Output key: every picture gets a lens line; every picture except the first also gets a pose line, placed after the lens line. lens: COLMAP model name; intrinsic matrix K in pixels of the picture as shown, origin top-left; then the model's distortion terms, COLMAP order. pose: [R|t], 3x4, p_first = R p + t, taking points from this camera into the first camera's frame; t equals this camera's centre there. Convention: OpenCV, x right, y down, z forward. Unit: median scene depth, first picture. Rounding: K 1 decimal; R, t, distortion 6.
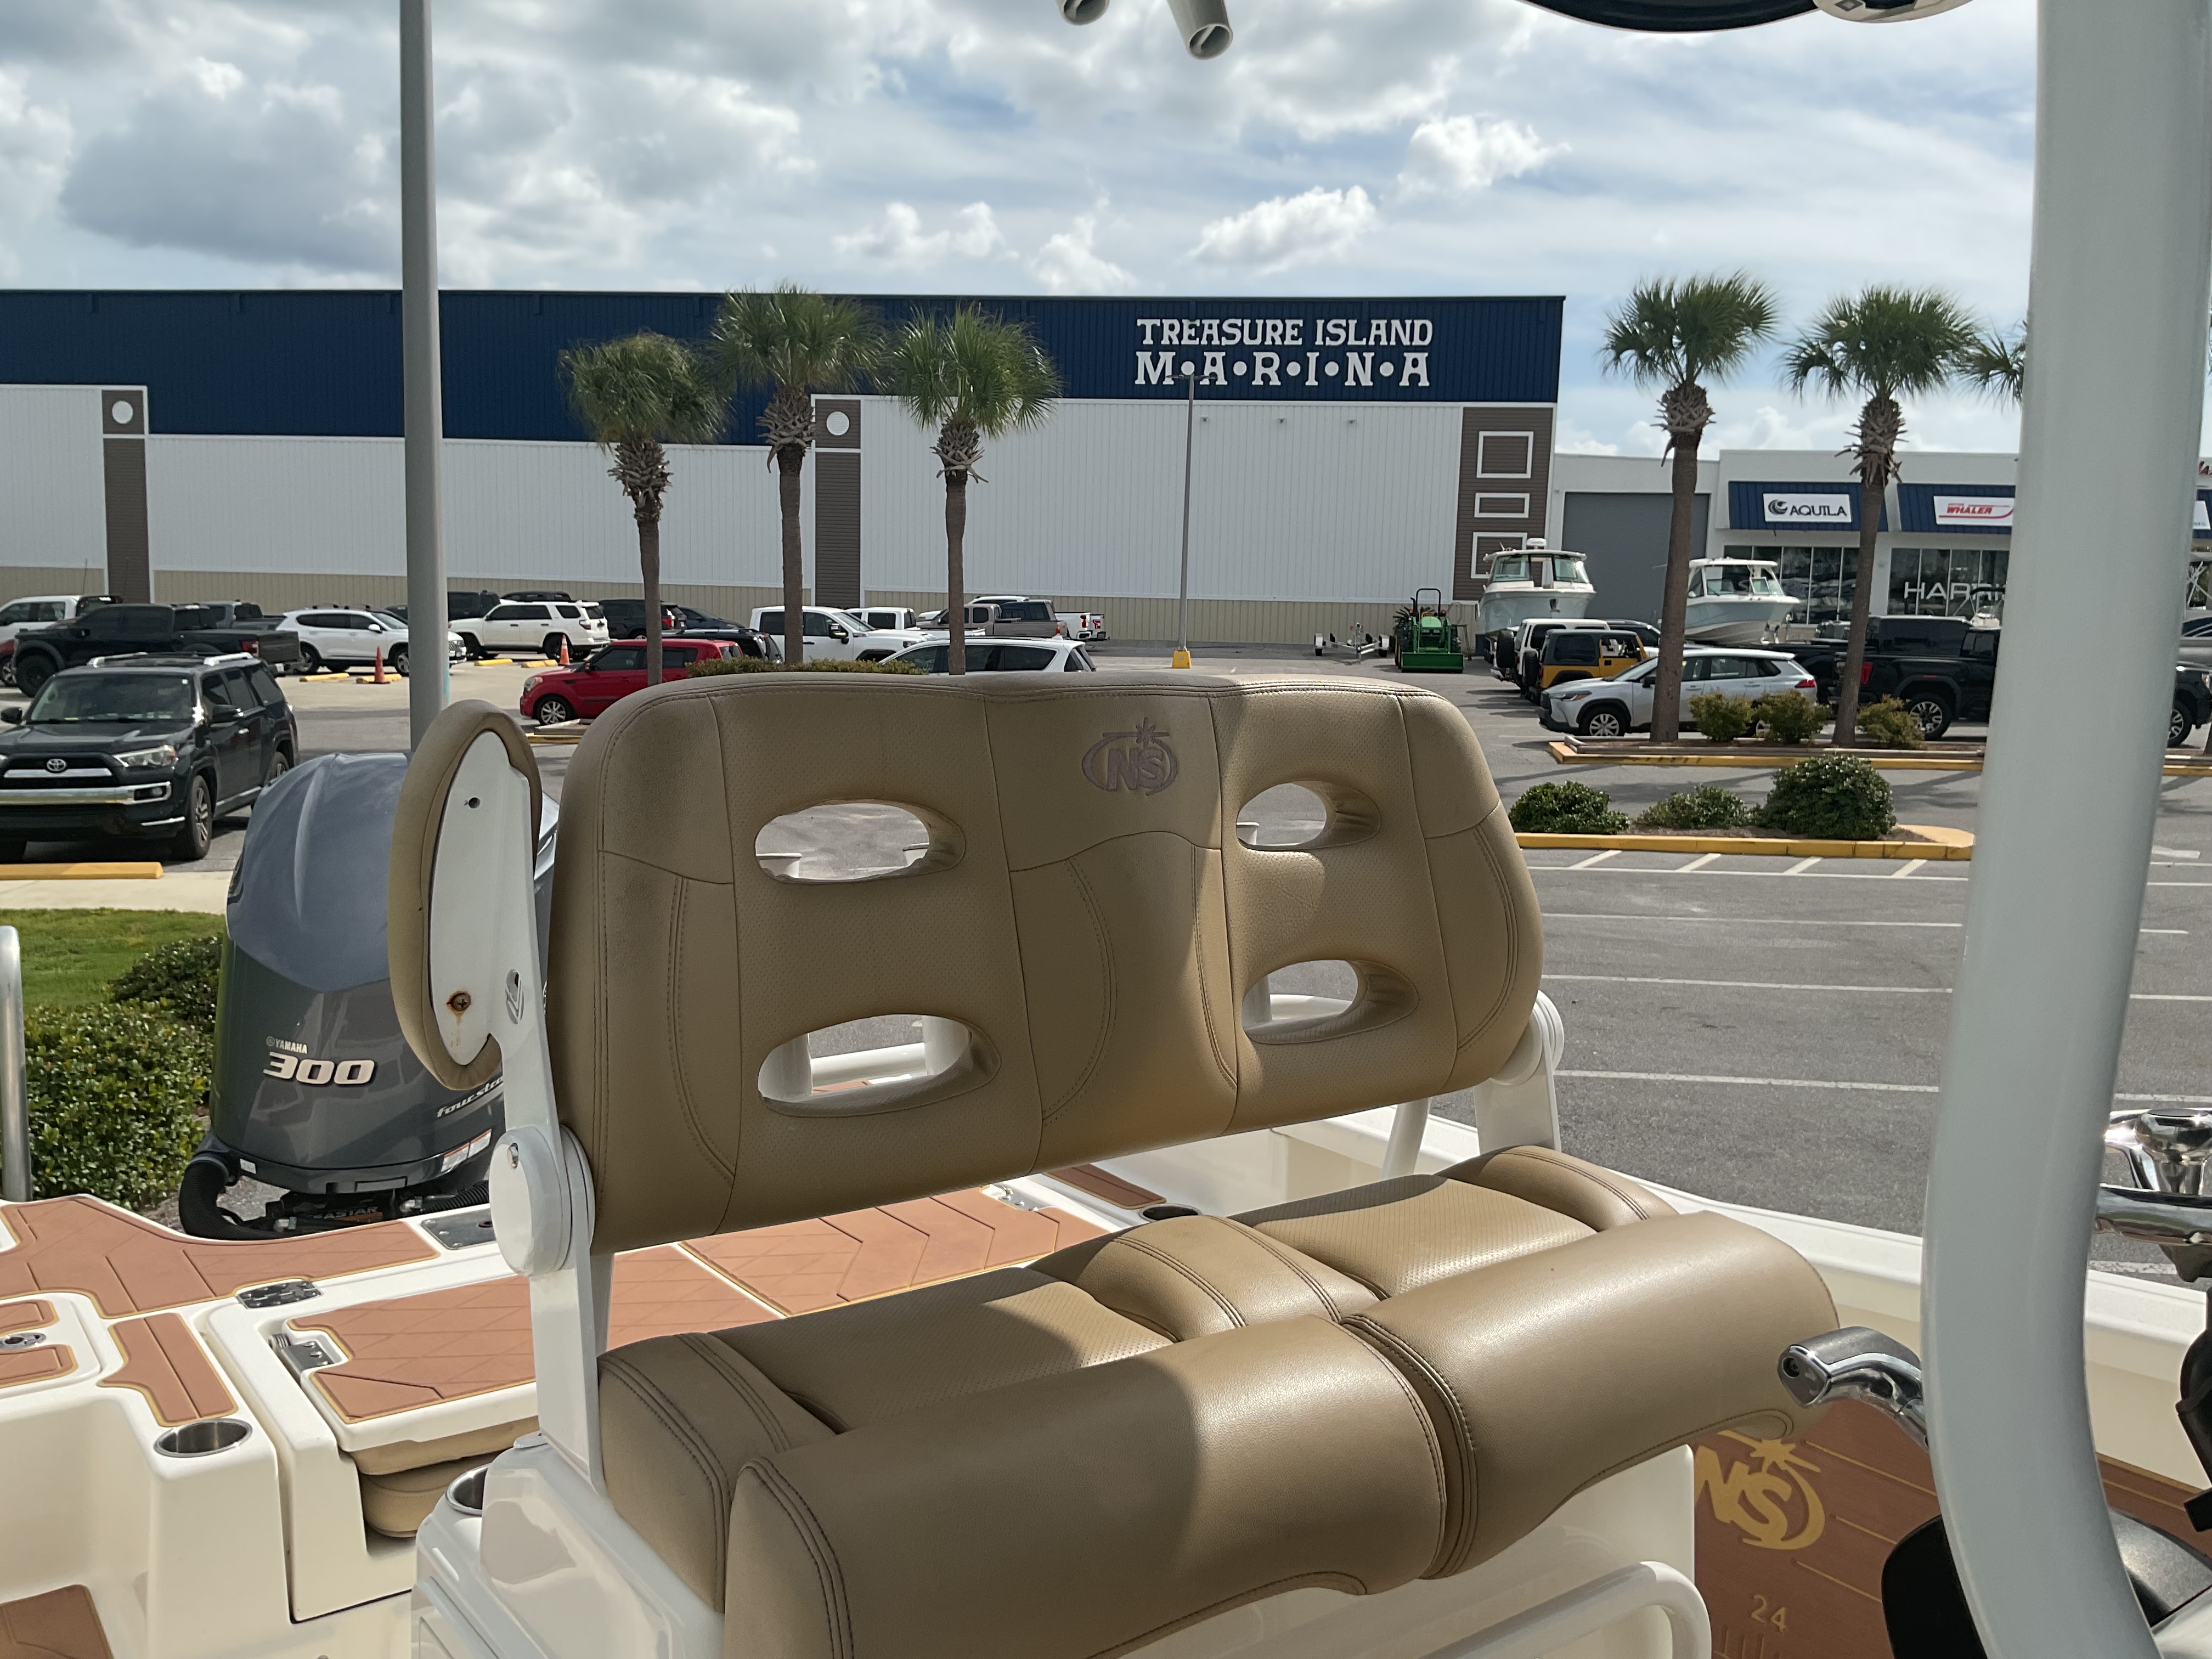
lens RADIAL K [[1847.5, 0, 1111.8], [0, 1847.5, 852.7], [0, 0, 1]] dist [0.126129, -0.272443]
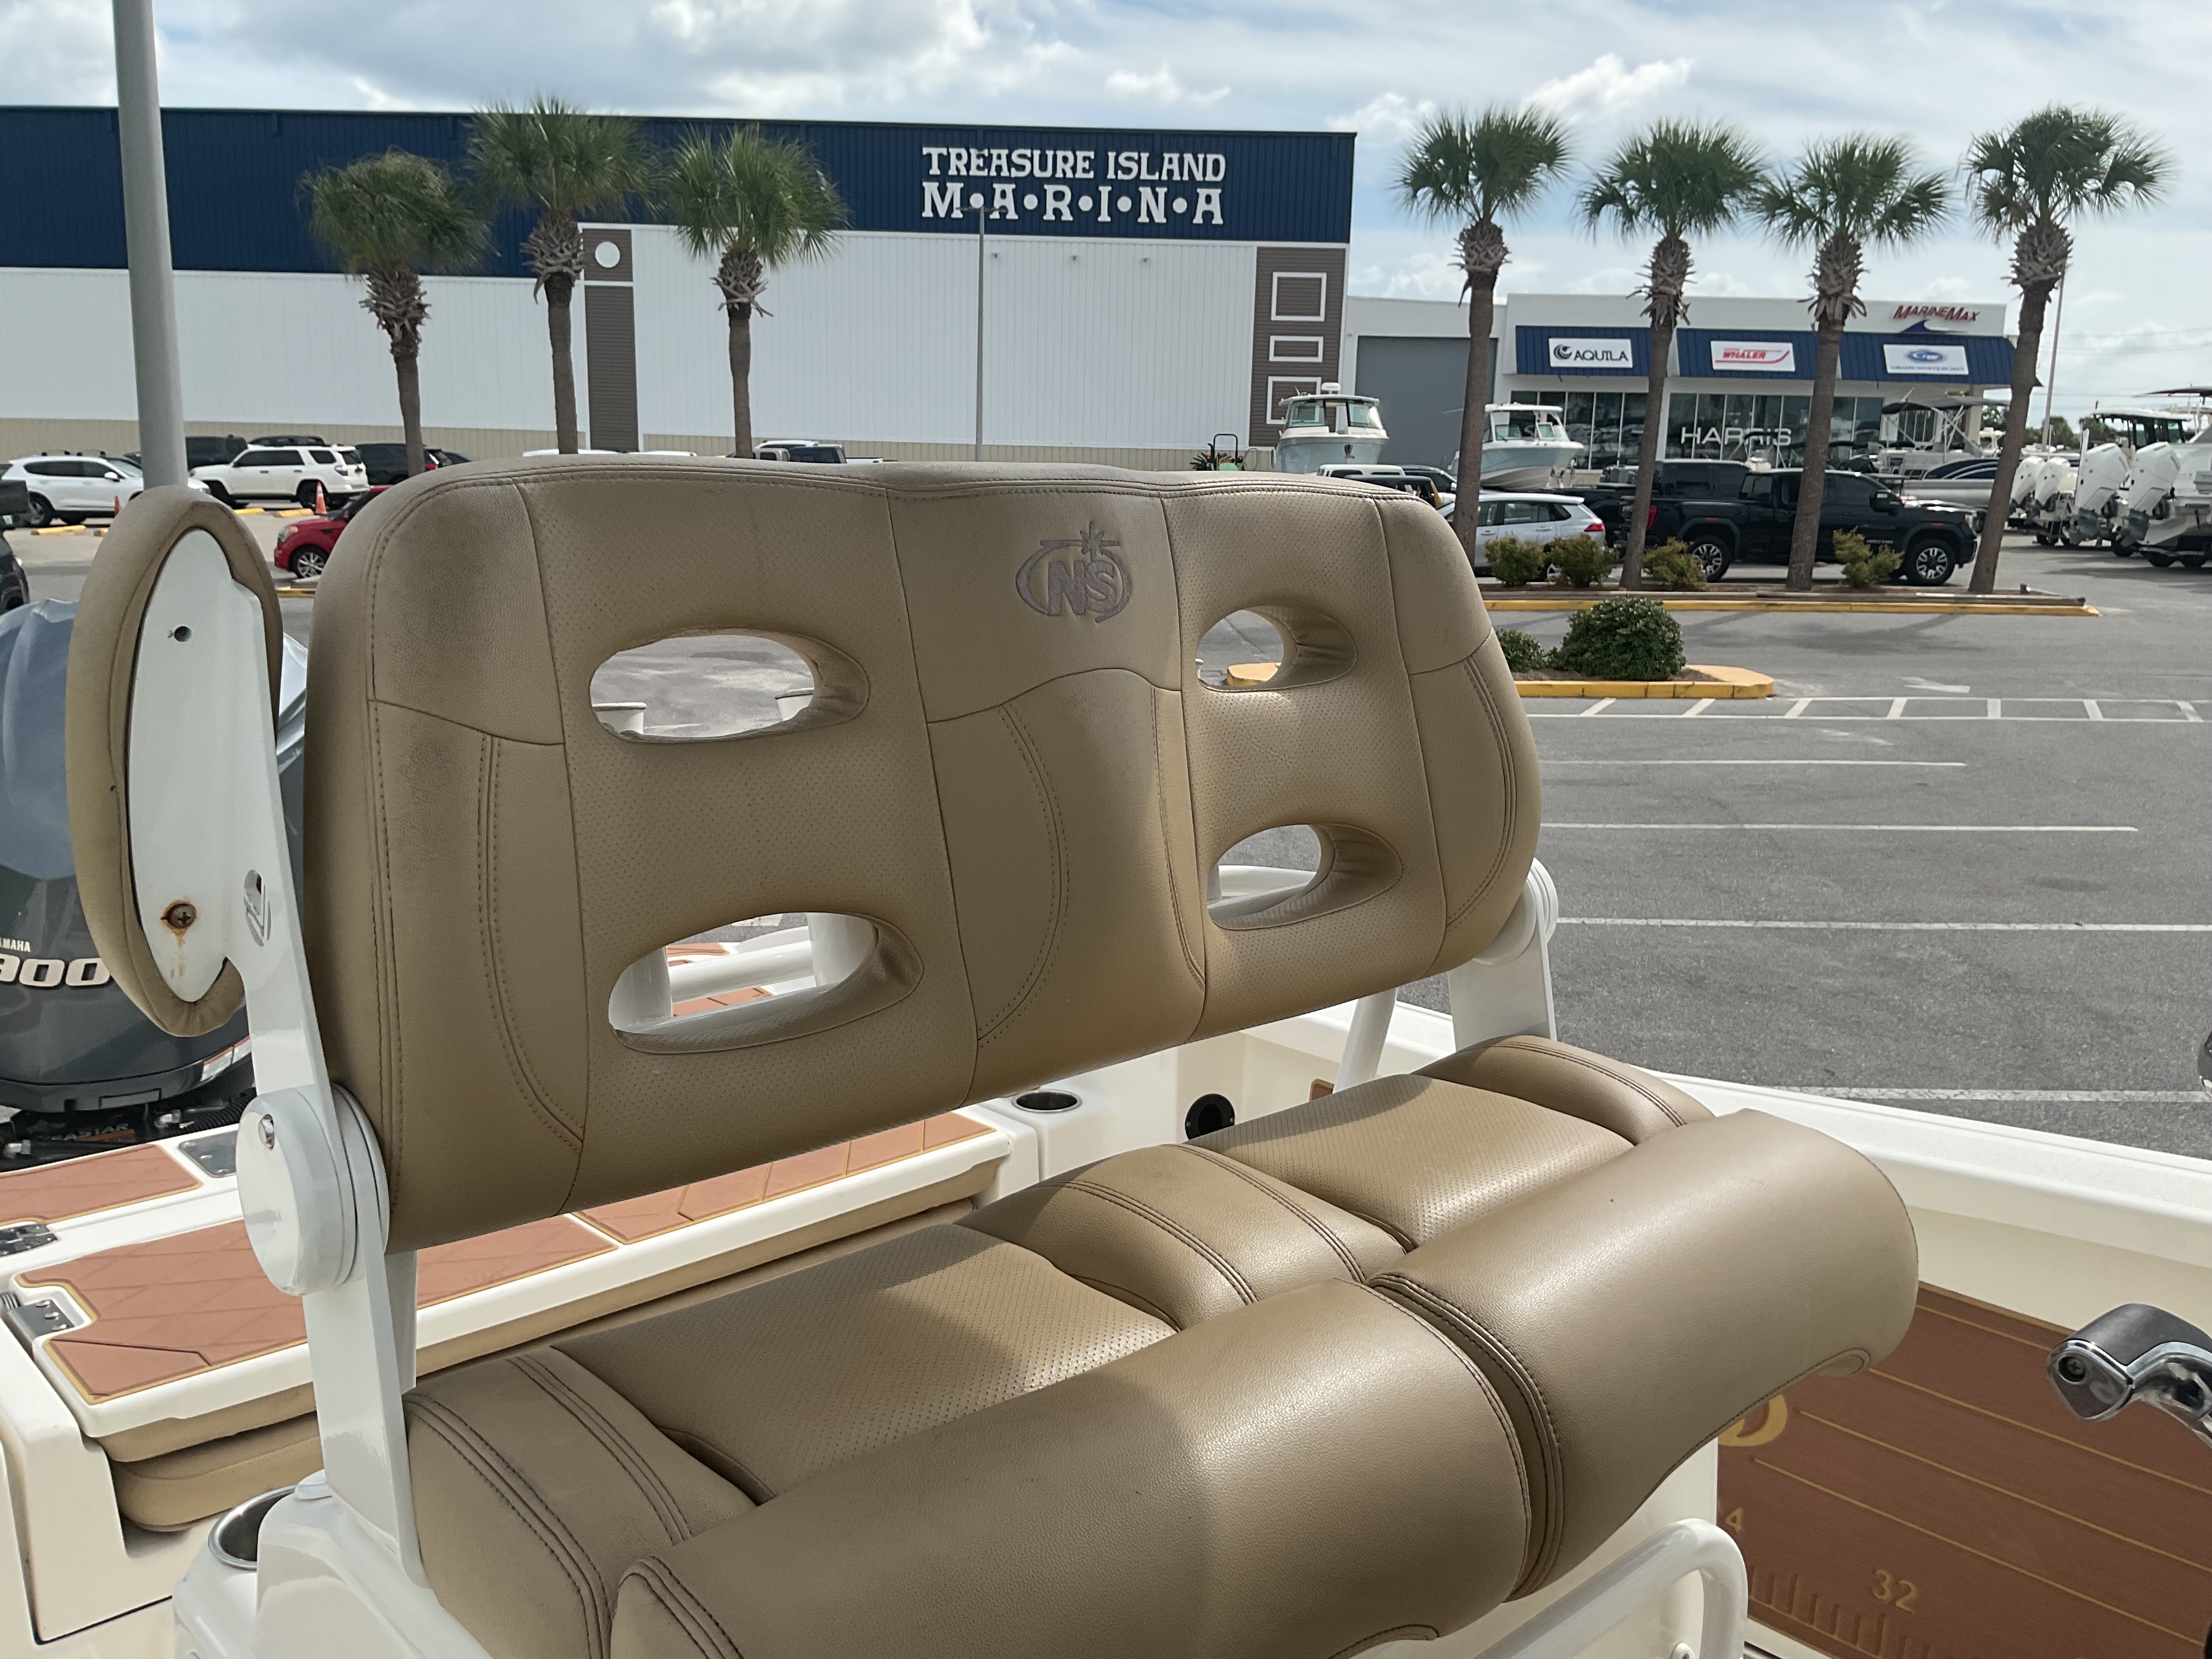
lens RADIAL K [[1847.5, 0, 1111.8], [0, 1847.5, 852.7], [0, 0, 1]] dist [0.126129, -0.272443]
pose [[0.993997, -0.024199, 0.106693, -0.002518], [0.015616, 0.996628, 0.080558, 0.000129], [-0.108283, -0.078408, 0.991023, 0.009034]]
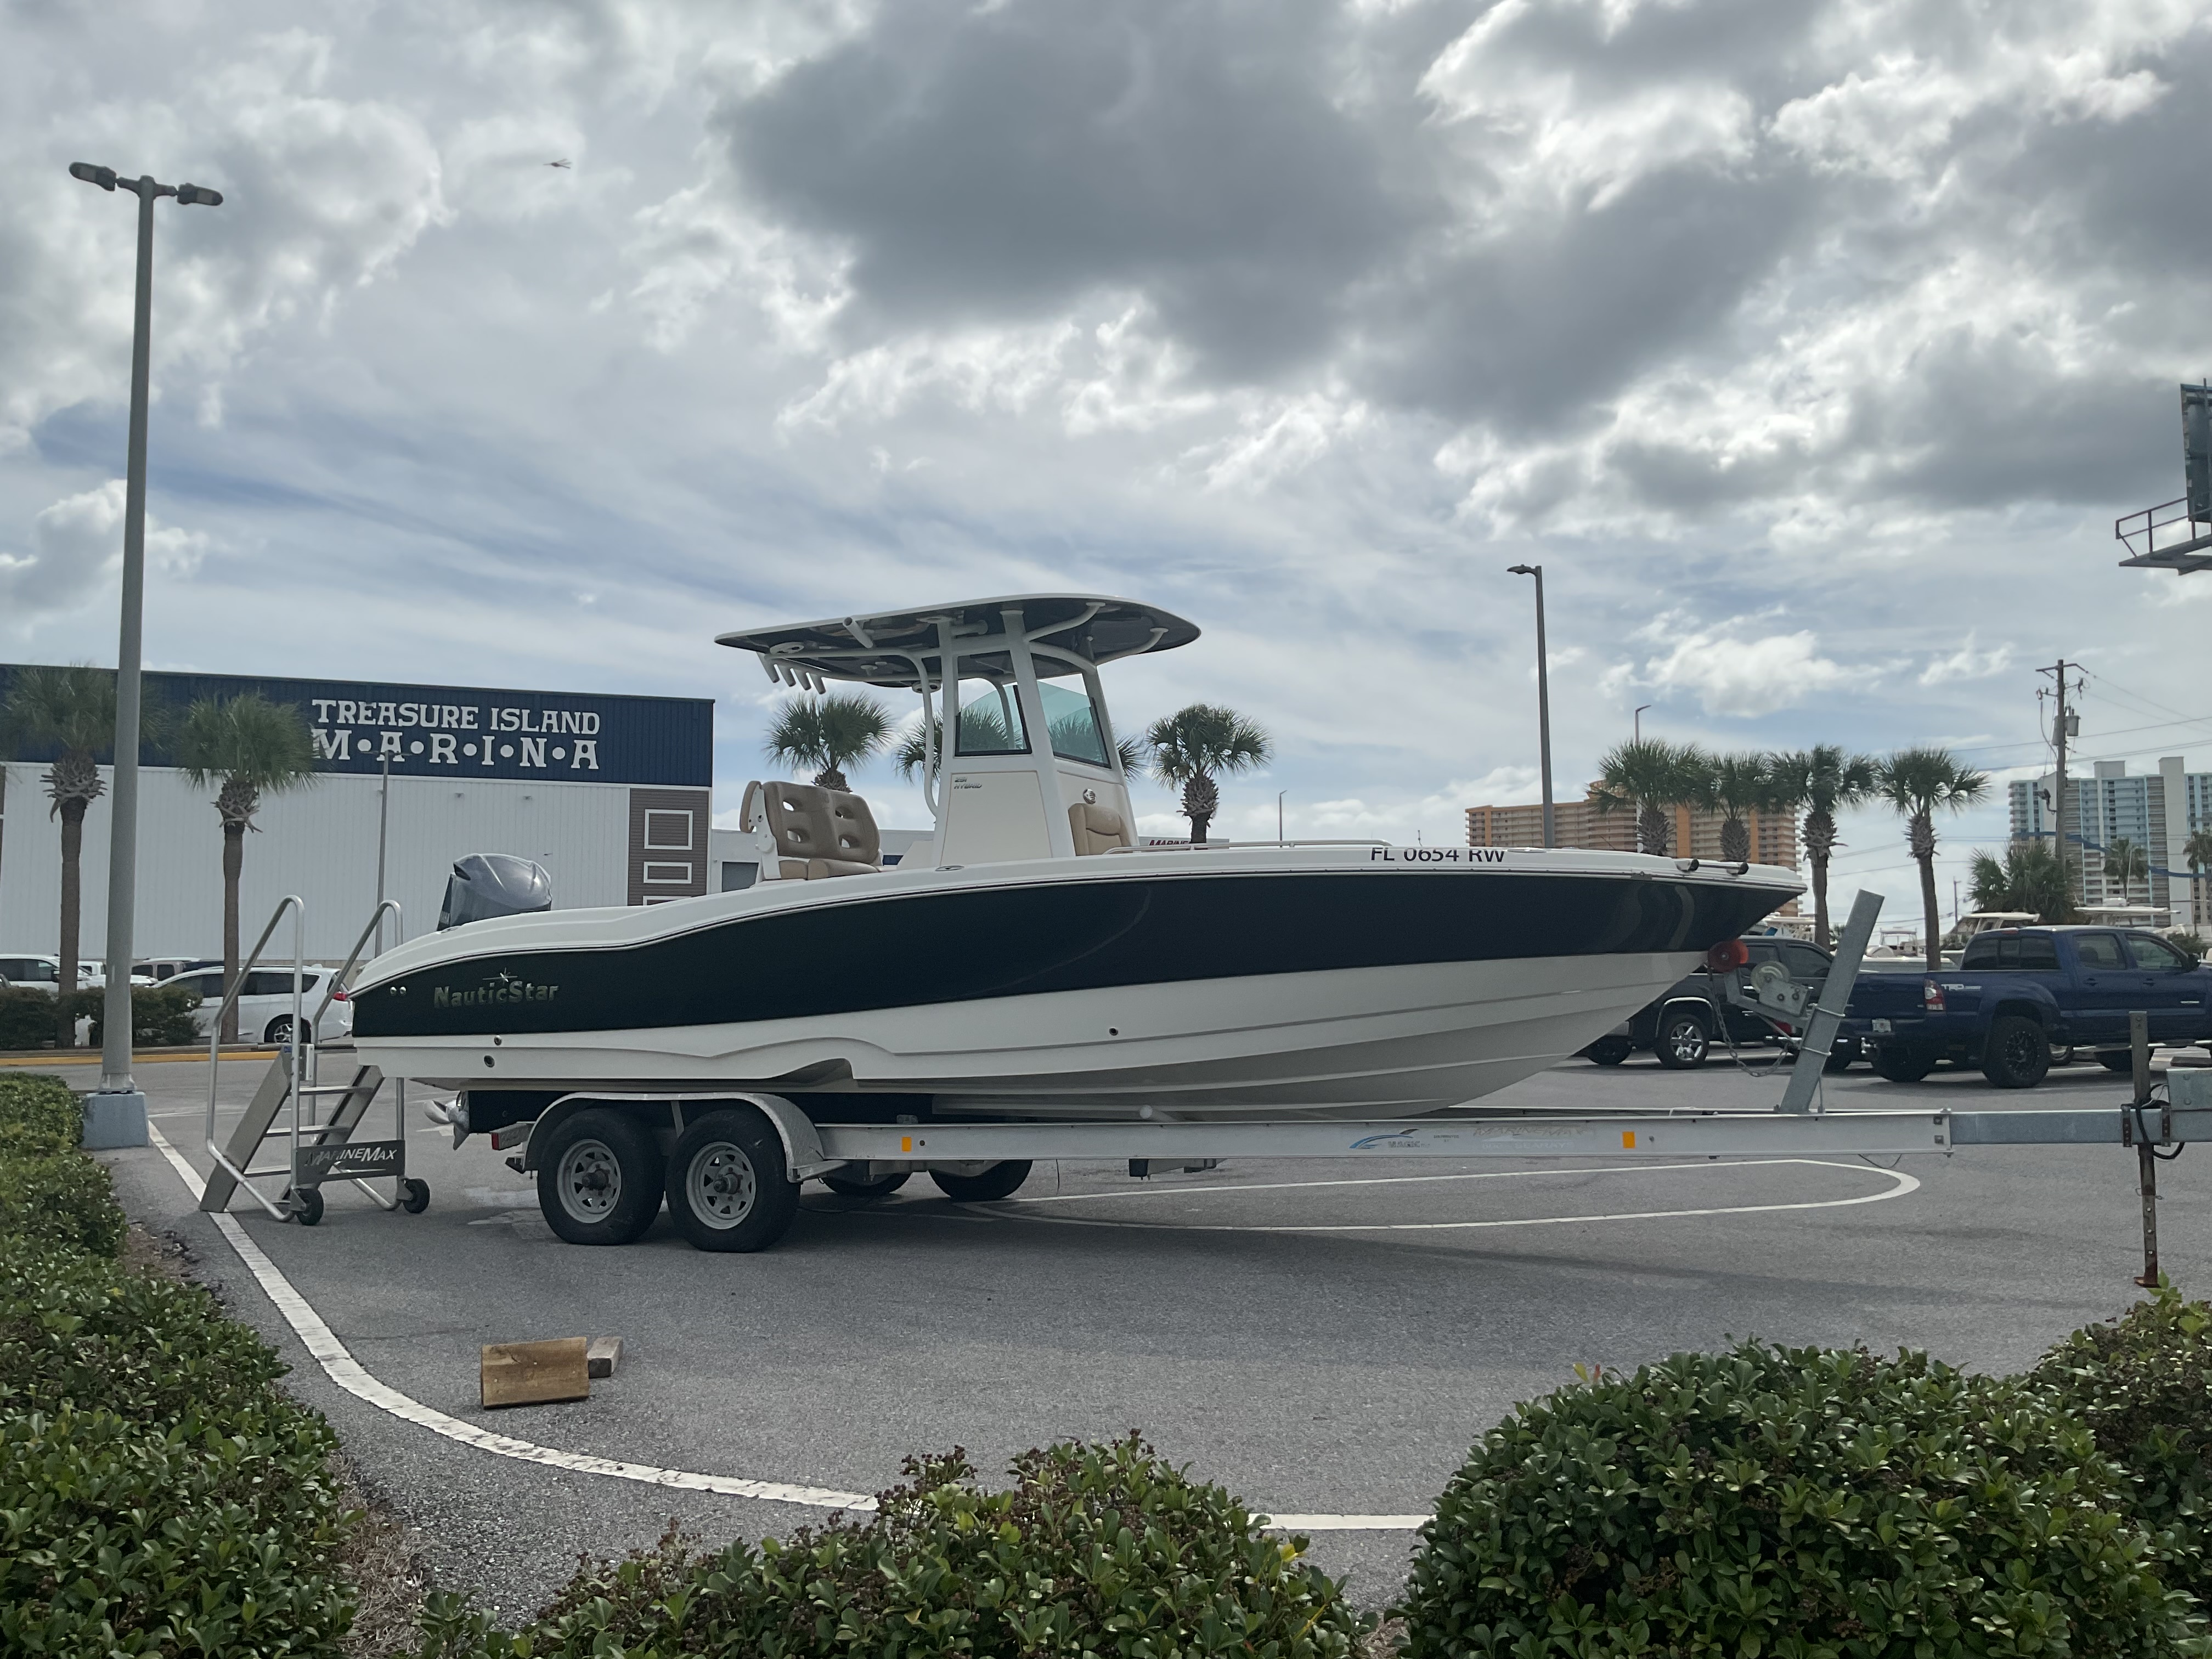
lens RADIAL K [[1847.5, 0, 1111.8], [0, 1847.5, 852.7], [0, 0, 1]] dist [0.126129, -0.272443]
pose [[0.899189, 0.007853, 0.437490, -0.091668], [0.080877, 0.979628, -0.183814, 0.067491], [-0.430021, 0.200666, 0.880236, -0.246895]]
